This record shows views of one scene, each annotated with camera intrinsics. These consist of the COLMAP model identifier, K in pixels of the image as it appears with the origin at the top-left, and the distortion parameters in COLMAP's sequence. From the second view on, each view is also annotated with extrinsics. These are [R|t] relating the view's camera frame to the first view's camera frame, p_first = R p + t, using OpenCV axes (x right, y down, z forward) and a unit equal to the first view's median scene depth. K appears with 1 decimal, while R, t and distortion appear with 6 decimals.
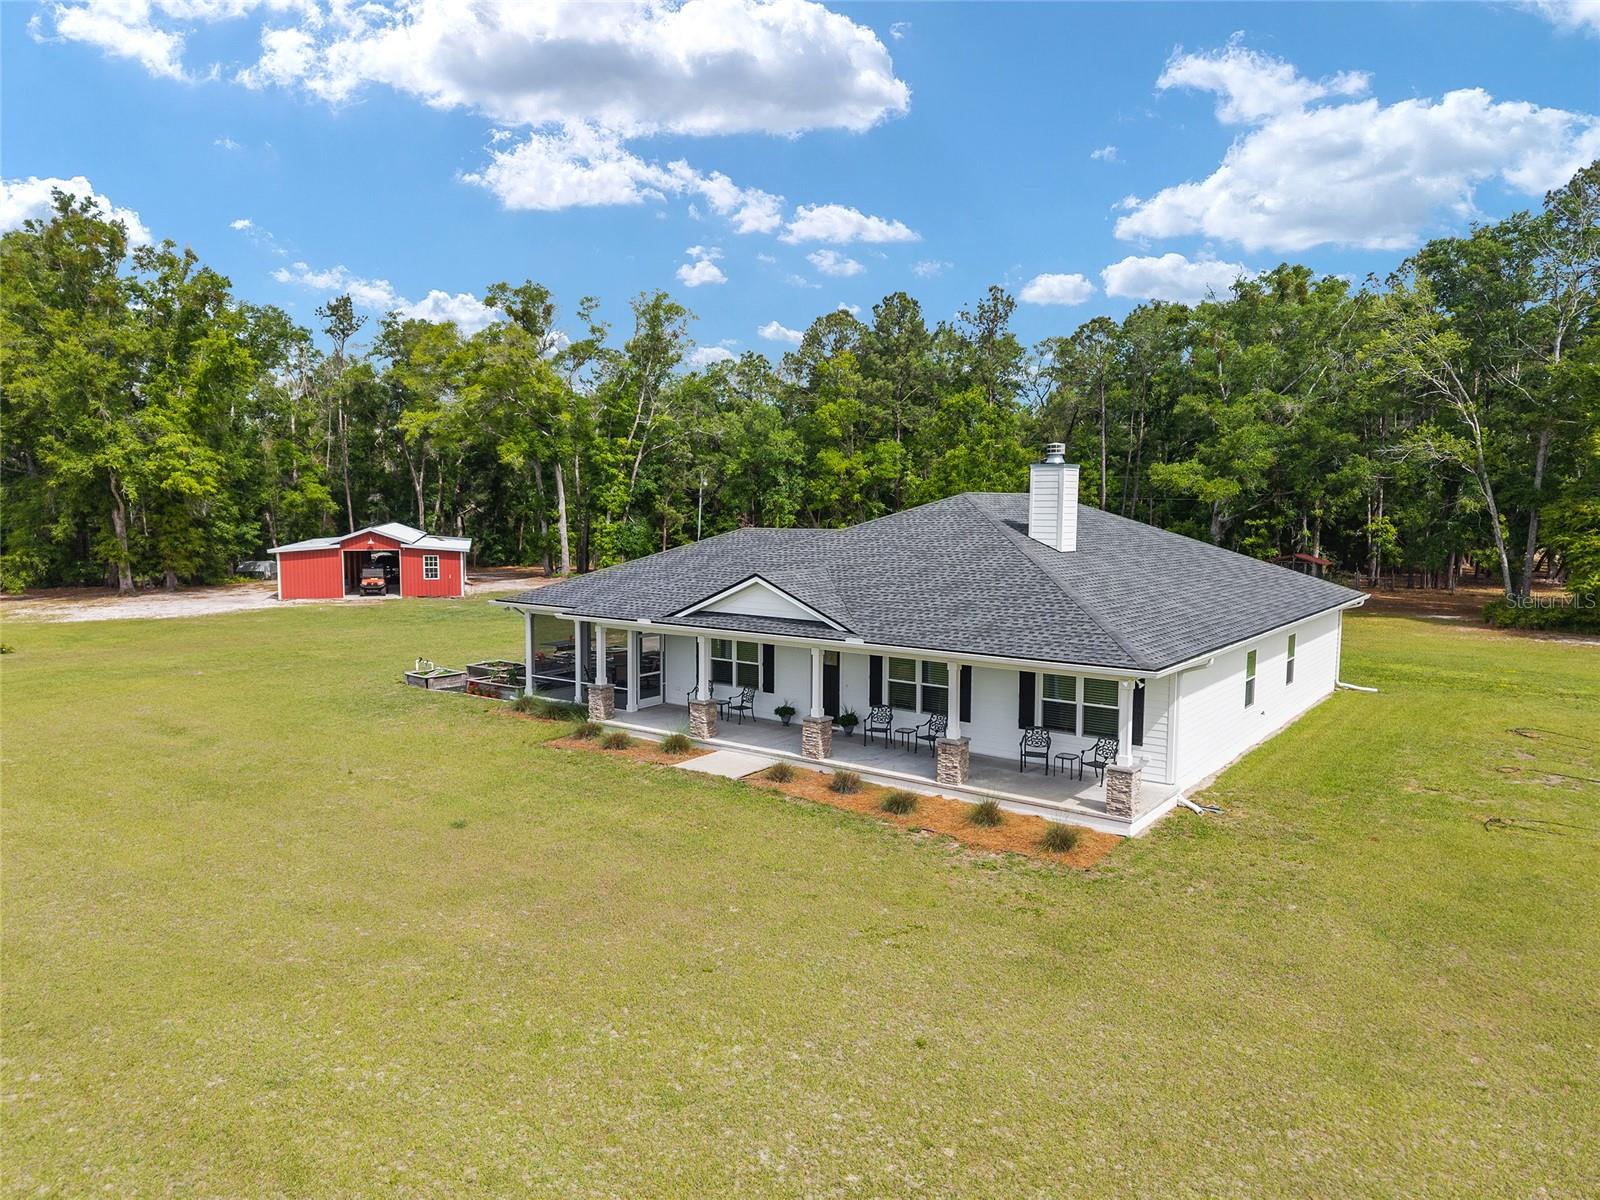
lens RADIAL K [[1071.5, 0, 800.0], [0, 1071.5, 600.0], [0, 0, 1]] dist [0.009982, -0.001897]
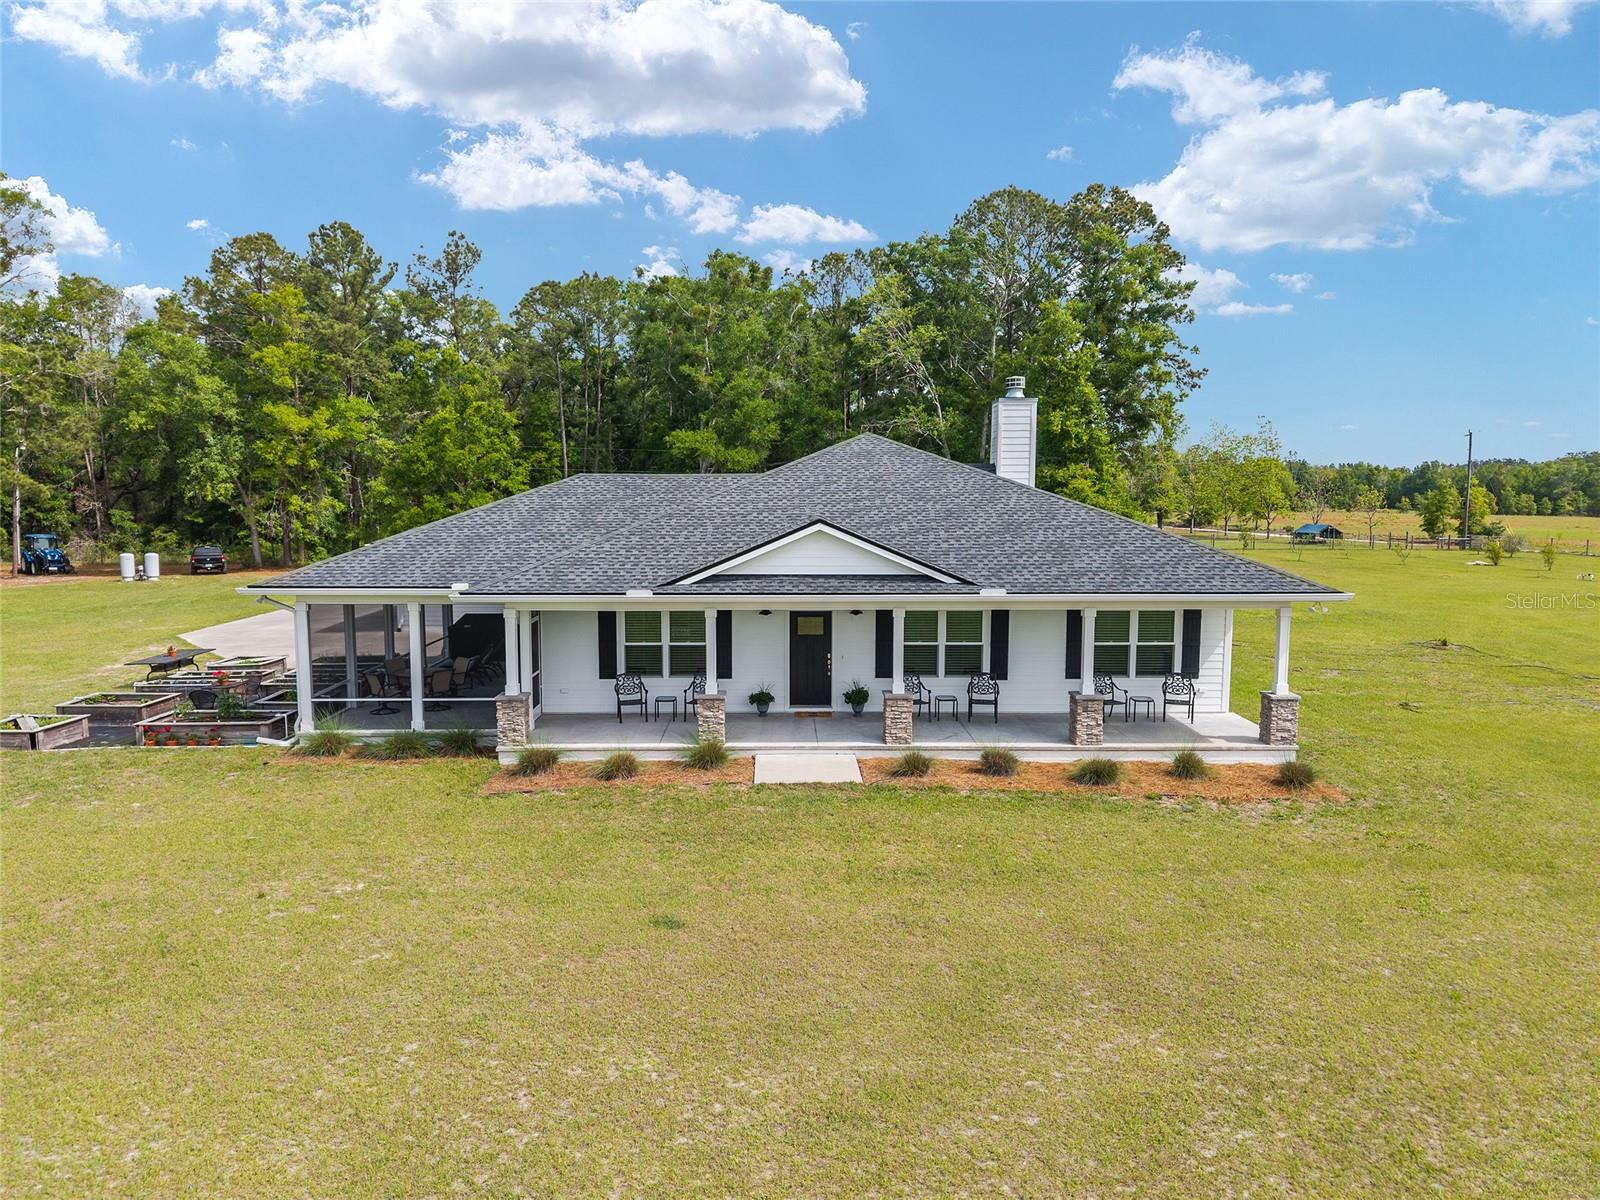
lens RADIAL K [[1071.5, 0, 800.0], [0, 1071.5, 600.0], [0, 0, 1]] dist [0.009982, -0.001897]
pose [[0.795253, -0.068722, 0.602371, -0.526432], [0.058690, 0.997615, 0.036330, 0.004656], [-0.603431, 0.006462, 0.797389, 0.392437]]
